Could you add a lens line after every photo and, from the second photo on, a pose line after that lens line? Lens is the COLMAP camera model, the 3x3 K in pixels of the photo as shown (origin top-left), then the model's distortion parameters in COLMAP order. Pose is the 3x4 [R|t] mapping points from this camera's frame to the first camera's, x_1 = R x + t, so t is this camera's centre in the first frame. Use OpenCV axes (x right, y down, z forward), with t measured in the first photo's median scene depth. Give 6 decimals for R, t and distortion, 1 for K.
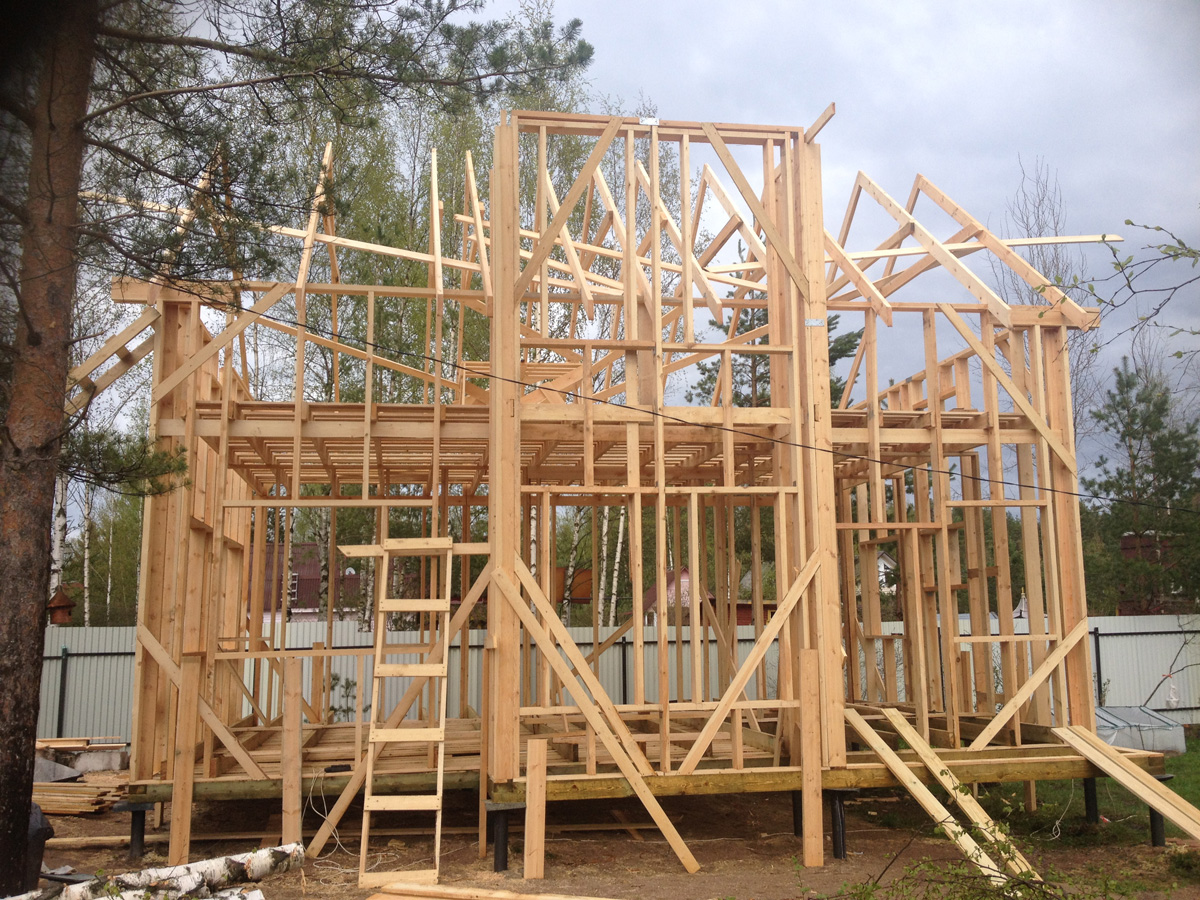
lens RADIAL K [[1184.2, 0, 597.3], [0, 1184.2, 454.6], [0, 0, 1]] dist [0.049400, 0.000000]
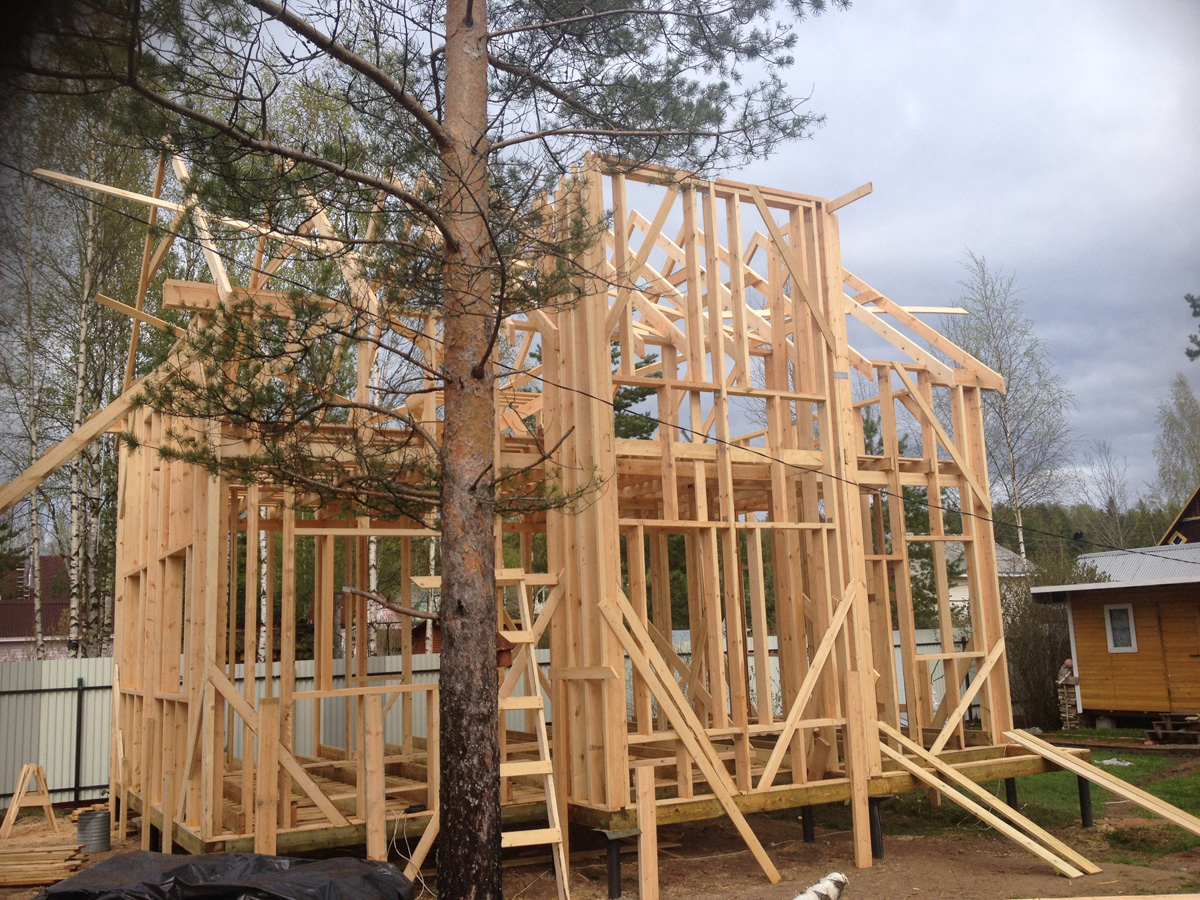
lens RADIAL K [[1184.2, 0, 591.7], [0, 1184.2, 445.8], [0, 0, 1]] dist [0.049400, 0.000000]
pose [[0.935867, 0.037469, 0.350356, -0.444272], [-0.029776, 0.999183, -0.027323, -0.008107], [-0.351094, 0.015138, 0.936218, 0.043985]]
